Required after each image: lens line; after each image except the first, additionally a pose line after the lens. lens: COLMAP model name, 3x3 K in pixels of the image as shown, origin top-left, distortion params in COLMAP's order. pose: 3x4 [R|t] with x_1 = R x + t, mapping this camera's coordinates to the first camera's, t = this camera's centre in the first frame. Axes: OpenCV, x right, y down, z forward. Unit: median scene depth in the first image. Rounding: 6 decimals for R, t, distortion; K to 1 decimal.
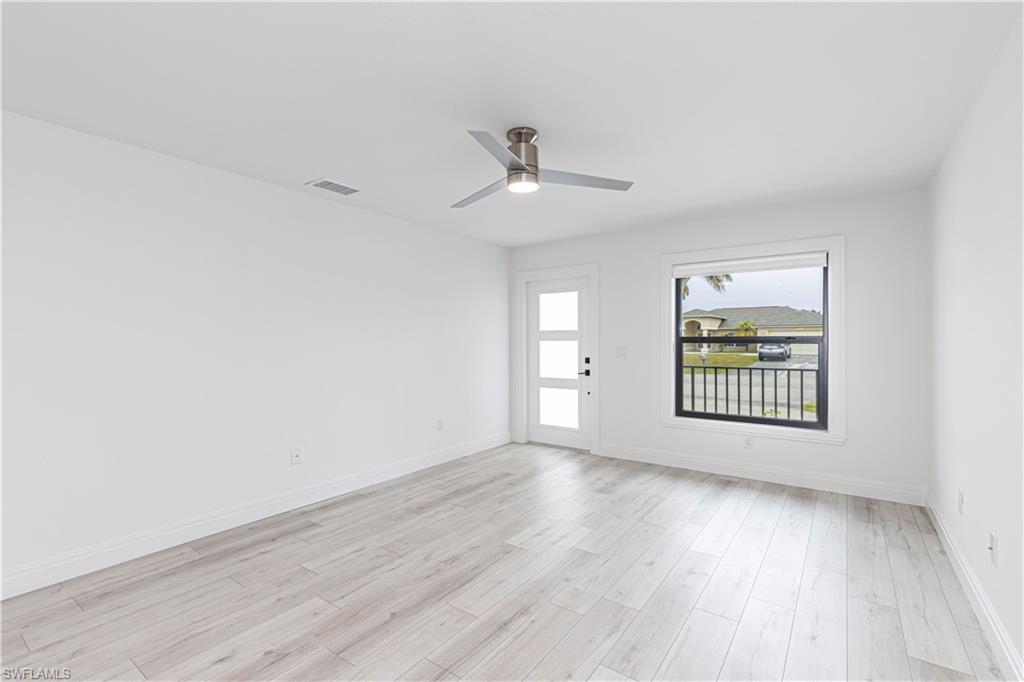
lens RADIAL K [[458.0, 0, 518.8], [0, 458.0, 340.0], [0, 0, 1]] dist [0.014393, -0.002152]
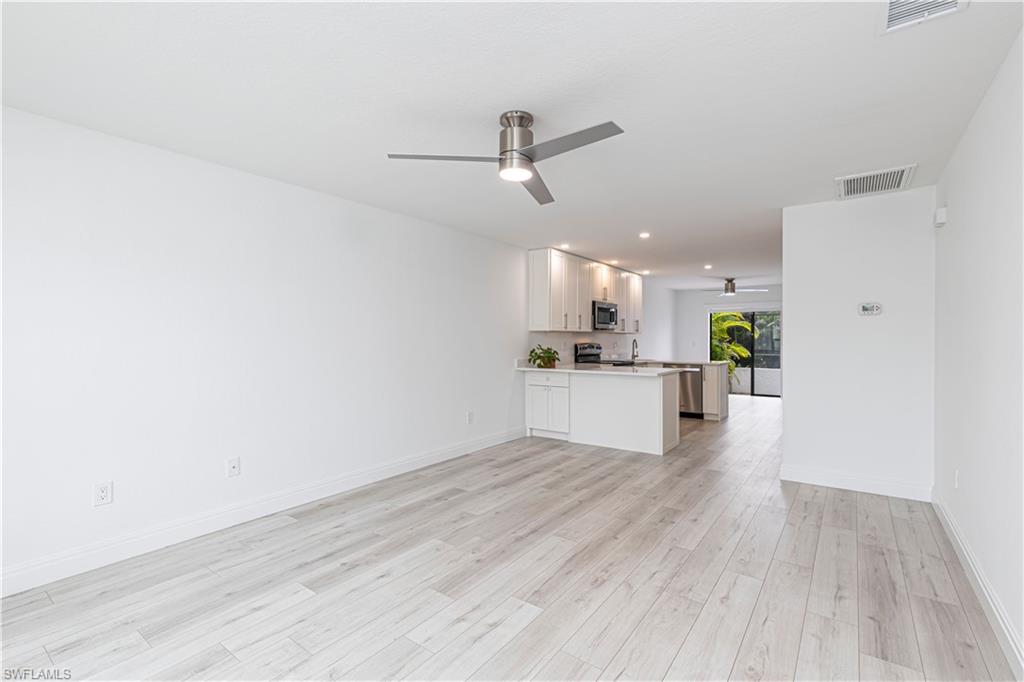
lens RADIAL K [[458.0, 0, 521.0], [0, 458.0, 339.3], [0, 0, 1]] dist [0.014393, -0.002152]
pose [[-0.999955, 0.007818, 0.005440, -0.002336], [0.007825, 0.999968, 0.001366, 0.002677], [-0.005429, 0.001408, -0.999984, 1.265823]]
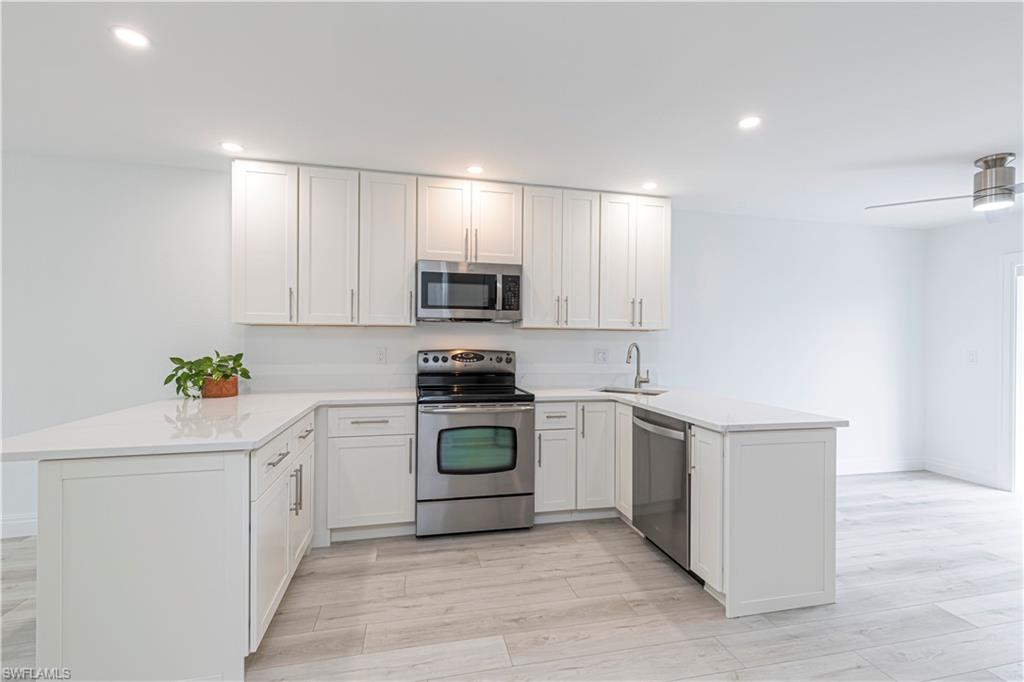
lens RADIAL K [[458.0, 0, 517.2], [0, 458.0, 342.8], [0, 0, 1]] dist [0.014393, -0.002152]
pose [[-0.753557, -0.001790, 0.657380, -0.918461], [-0.002551, 0.999997, -0.000200, 0.008836], [-0.657377, -0.001828, -0.753559, 0.061673]]
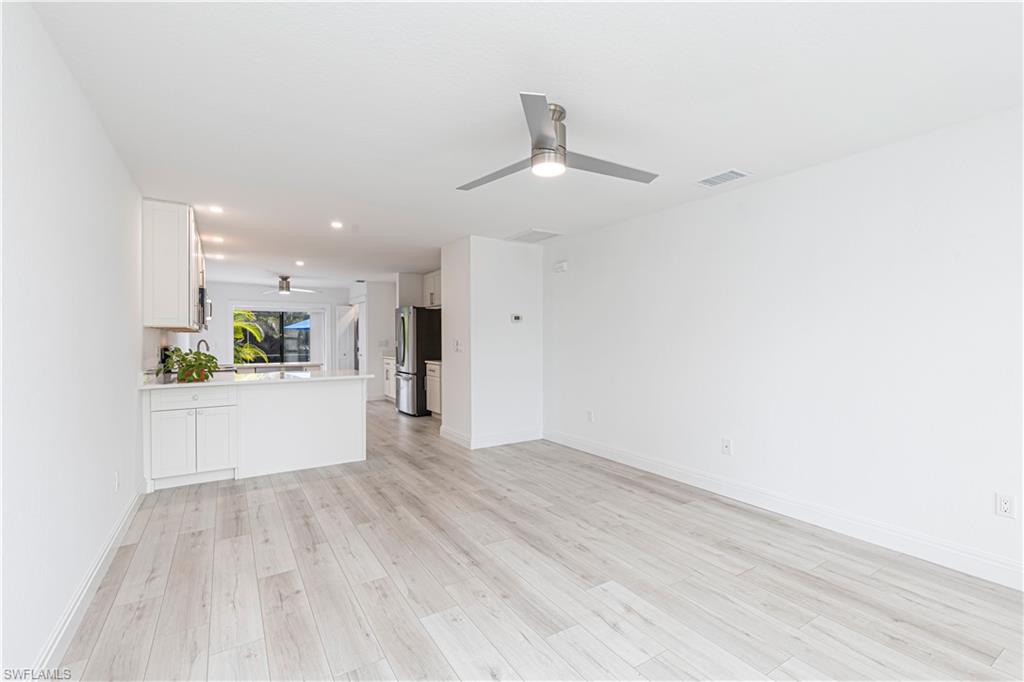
lens RADIAL K [[458.0, 0, 517.6], [0, 458.0, 338.4], [0, 0, 1]] dist [0.014393, -0.002152]
pose [[-0.370800, 0.006877, -0.928687, 0.579613], [0.003652, 0.999976, 0.005947, -0.000302], [0.928705, -0.001186, -0.370816, 0.835301]]
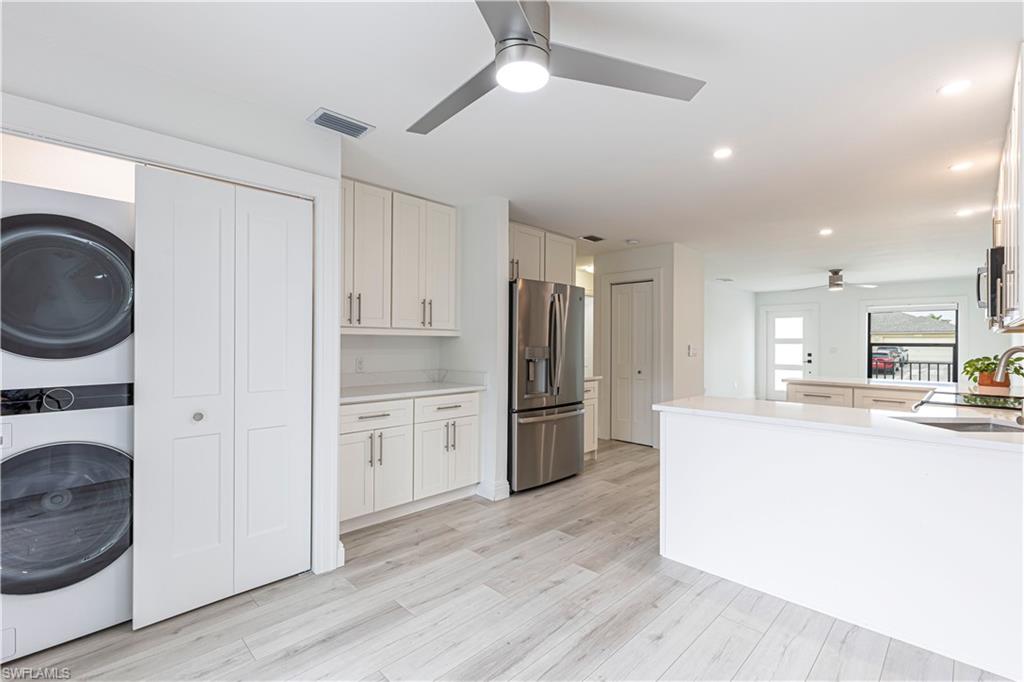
lens RADIAL K [[458.0, 0, 514.1], [0, 458.0, 339.7], [0, 0, 1]] dist [0.014393, -0.002152]
pose [[0.986818, 0.010352, -0.161500, -0.971117], [-0.011387, 0.999920, -0.005483, 0.009158], [0.161430, 0.007250, 0.986858, -1.390800]]
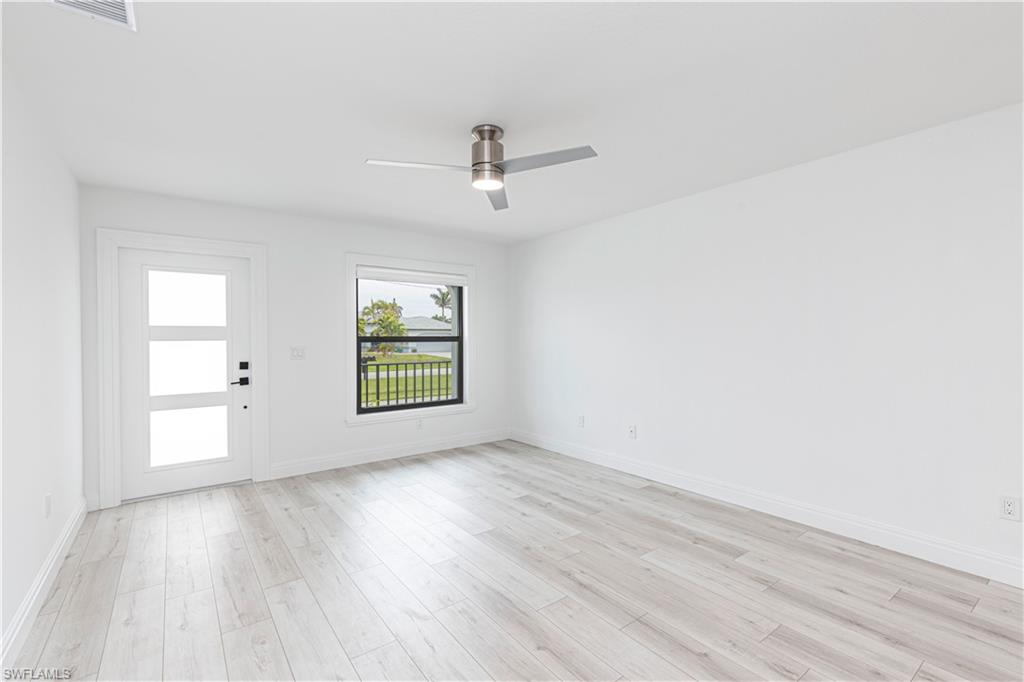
lens RADIAL K [[458.0, 0, 516.2], [0, 458.0, 344.0], [0, 0, 1]] dist [0.014393, -0.002152]
pose [[0.302316, -0.009408, 0.953161, -0.600706], [0.005141, 0.999953, 0.008240, 0.004254], [-0.953194, 0.002409, 0.302351, 0.417128]]
